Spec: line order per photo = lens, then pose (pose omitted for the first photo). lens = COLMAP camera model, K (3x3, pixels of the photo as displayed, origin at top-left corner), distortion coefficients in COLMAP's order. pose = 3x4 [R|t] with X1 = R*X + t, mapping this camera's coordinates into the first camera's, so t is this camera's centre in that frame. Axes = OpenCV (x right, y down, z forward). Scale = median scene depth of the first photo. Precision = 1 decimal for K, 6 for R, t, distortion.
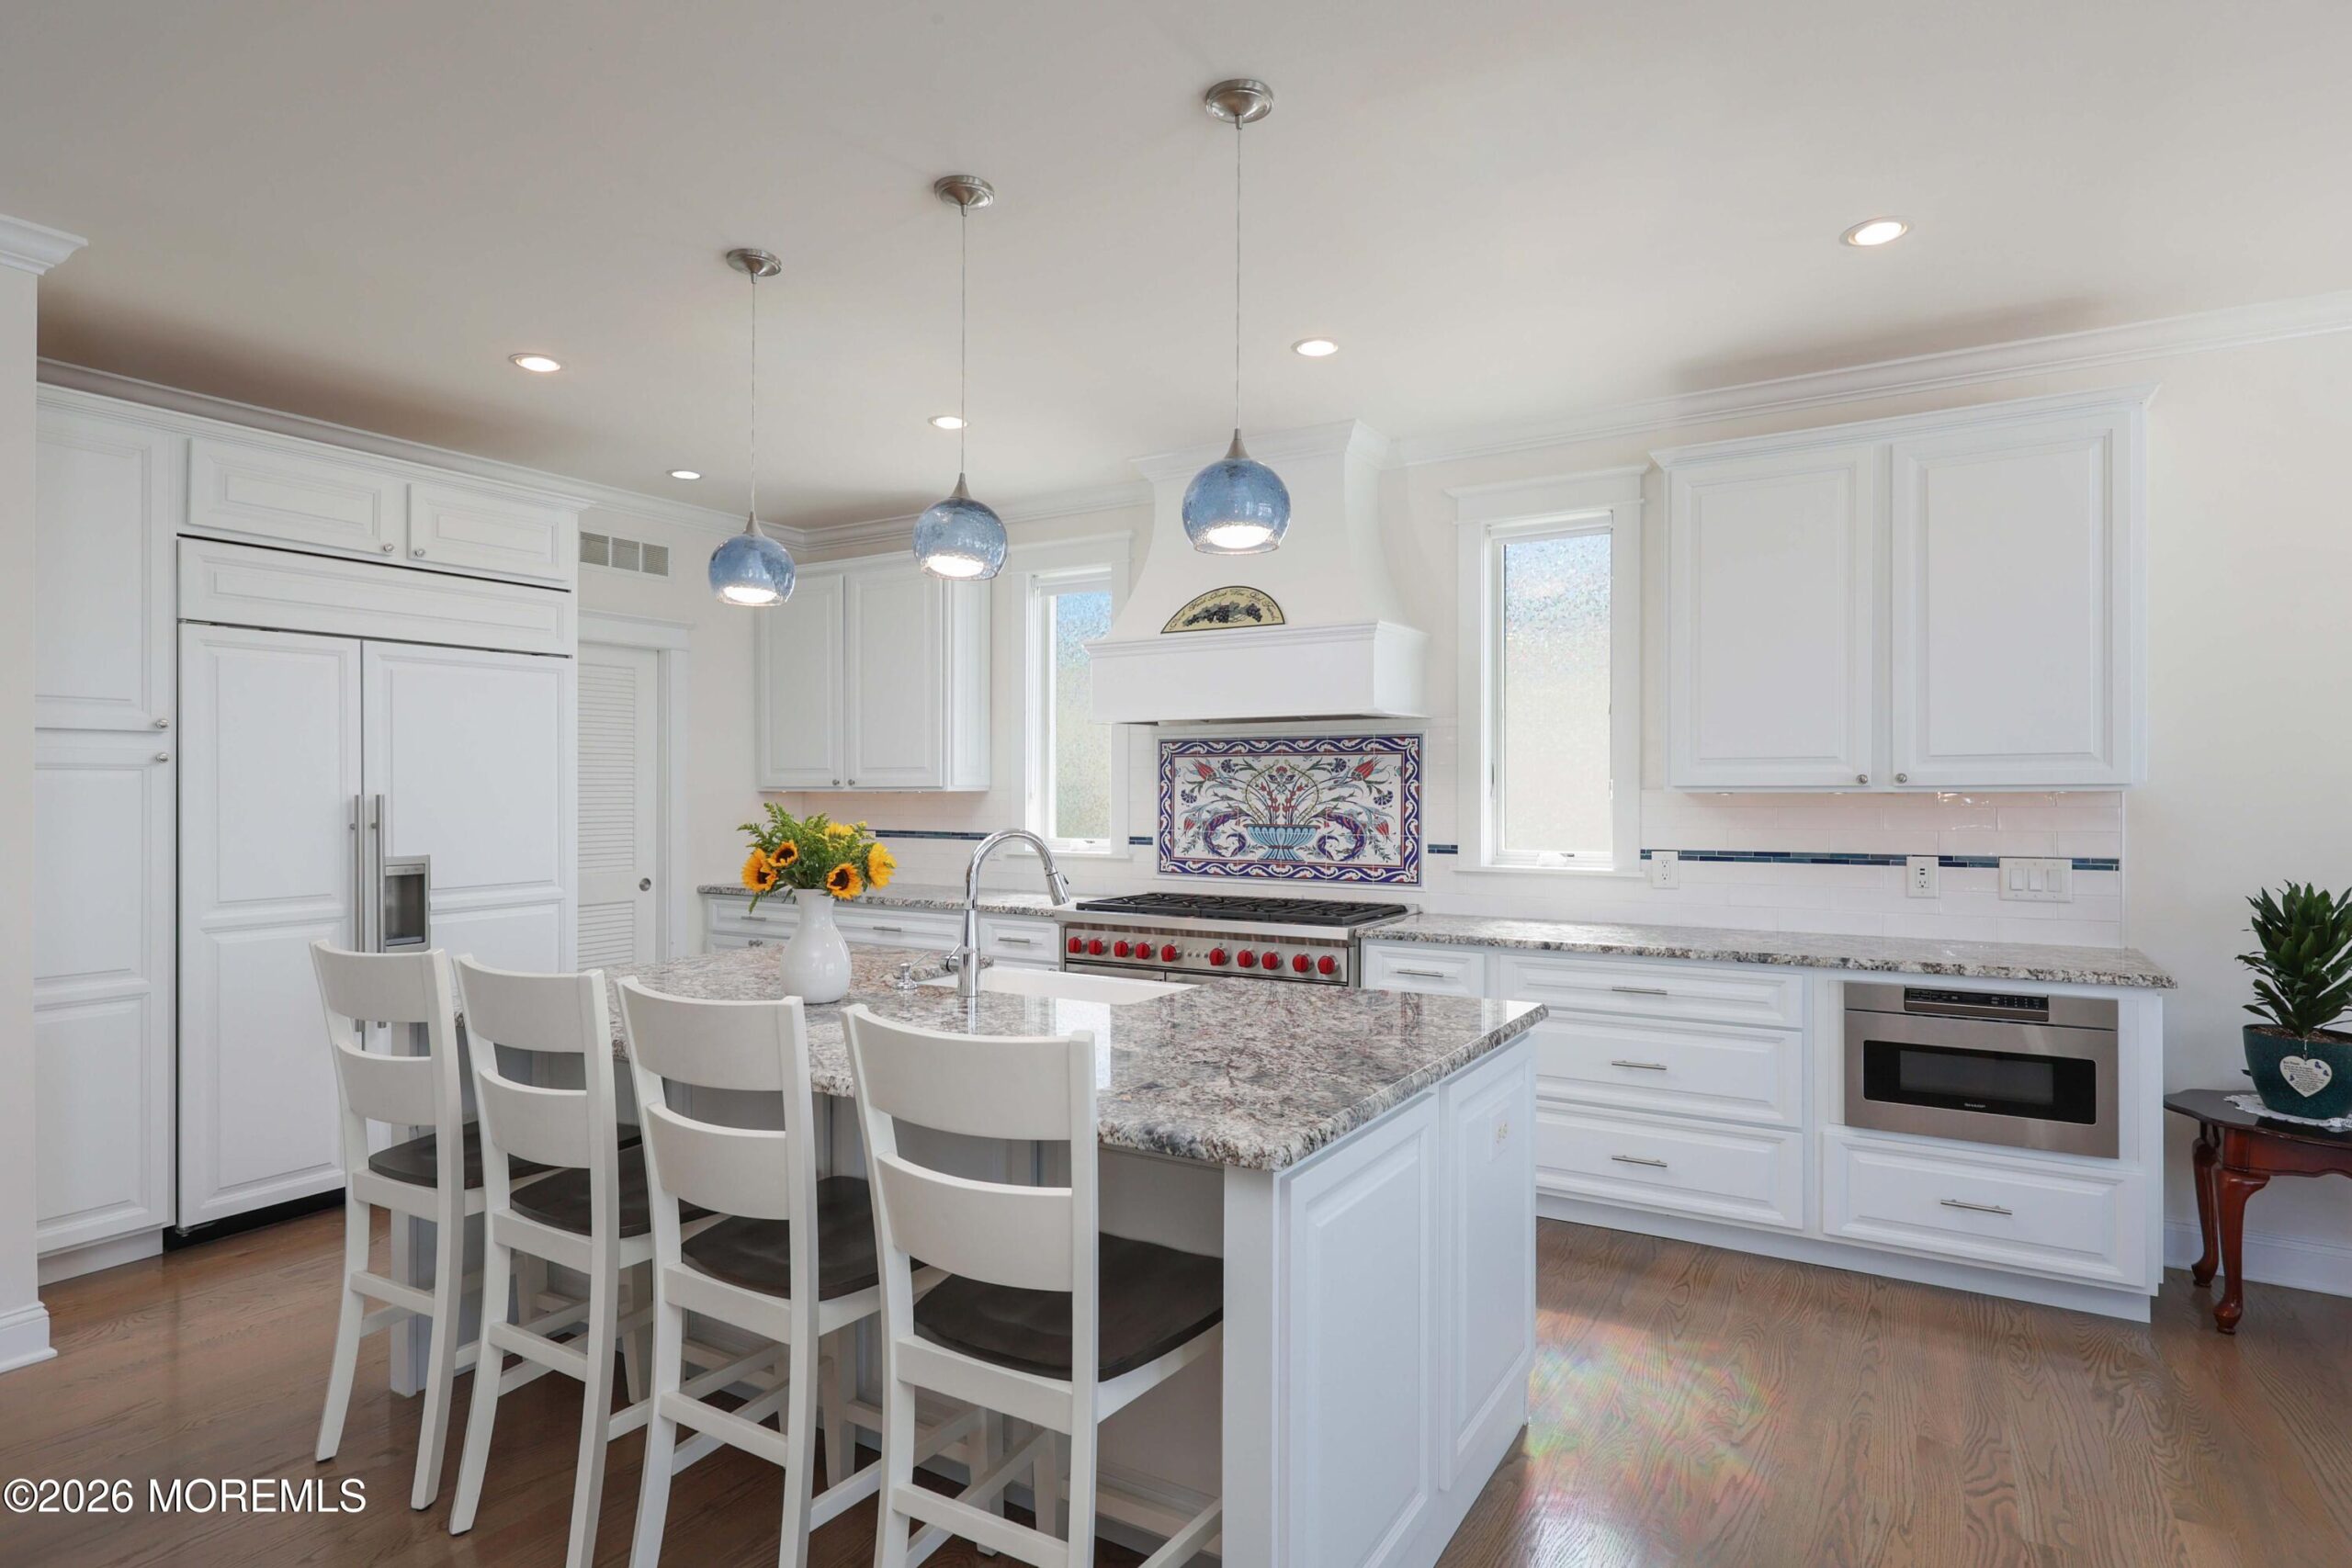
lens RADIAL K [[1218.9, 0, 1176.0], [0, 1218.9, 784.0], [0, 0, 1]] dist [0.002087, -0.000780]
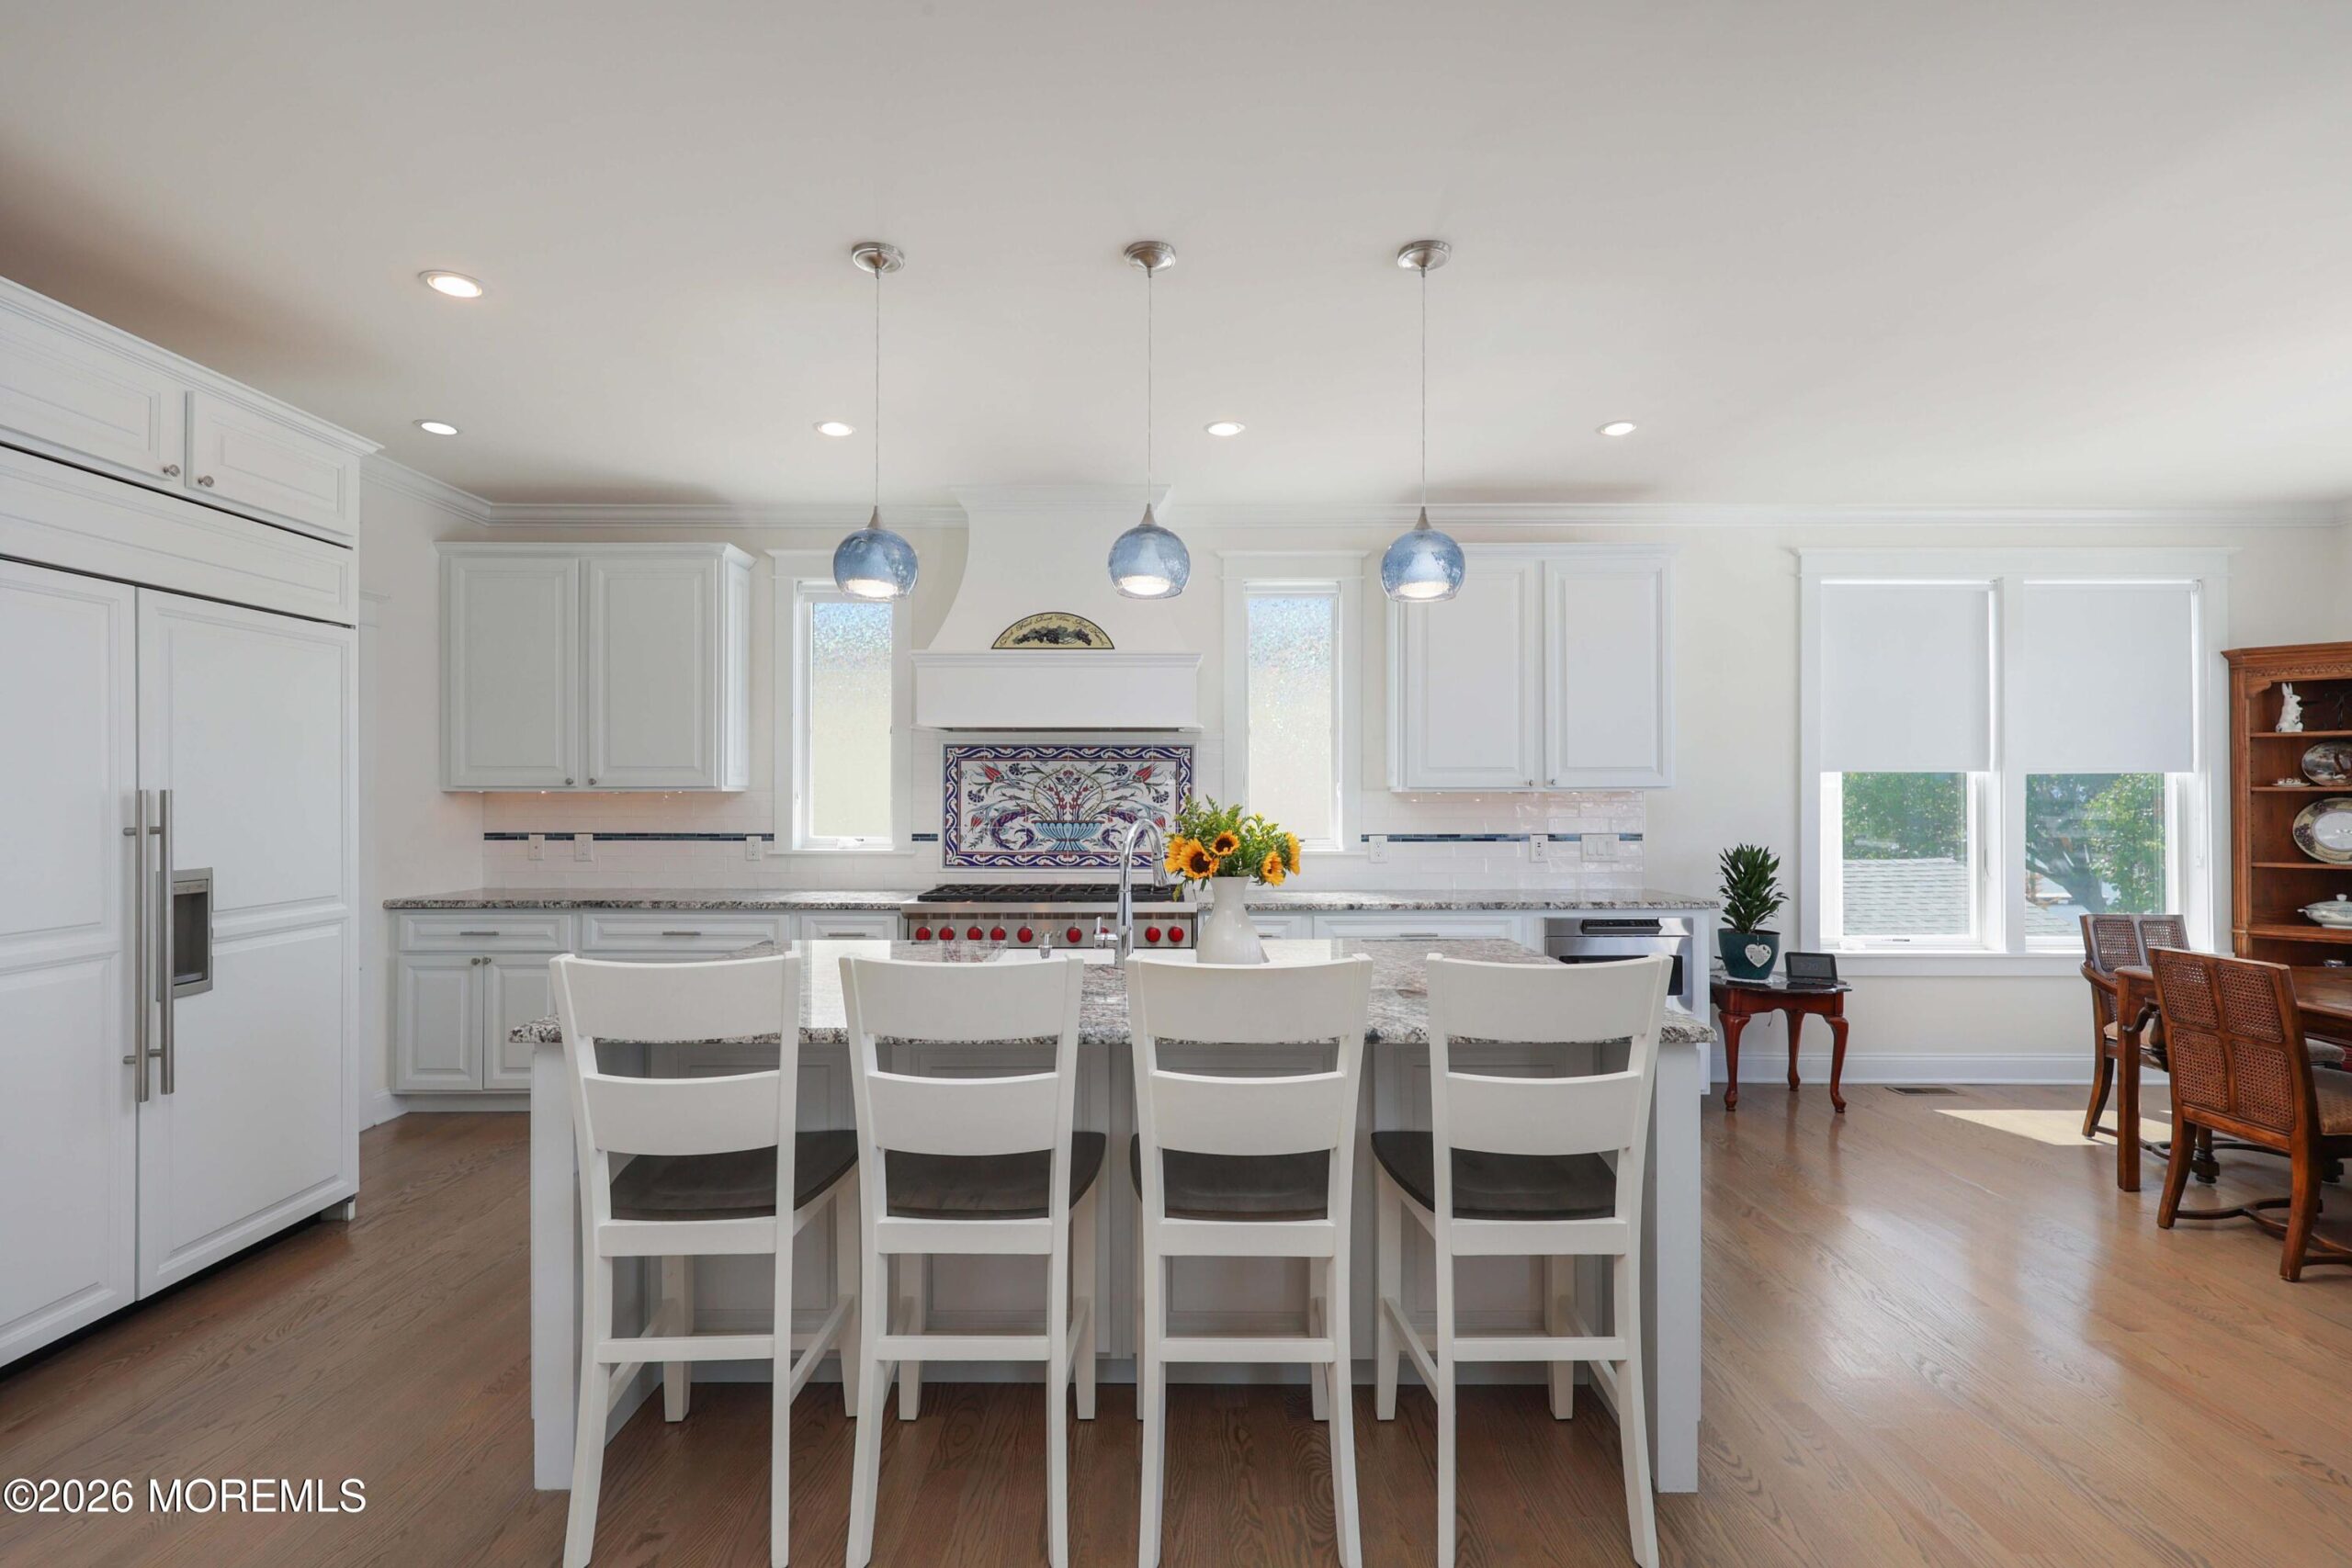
lens RADIAL K [[1074.0, 0, 1176.0], [0, 1074.0, 784.0], [0, 0, 1]] dist [-0.000140, -0.000356]
pose [[0.857780, 0.006705, 0.513974, -0.356819], [-0.002854, 0.999962, -0.008283, 0.006943], [-0.514010, 0.005638, 0.857766, 0.072512]]
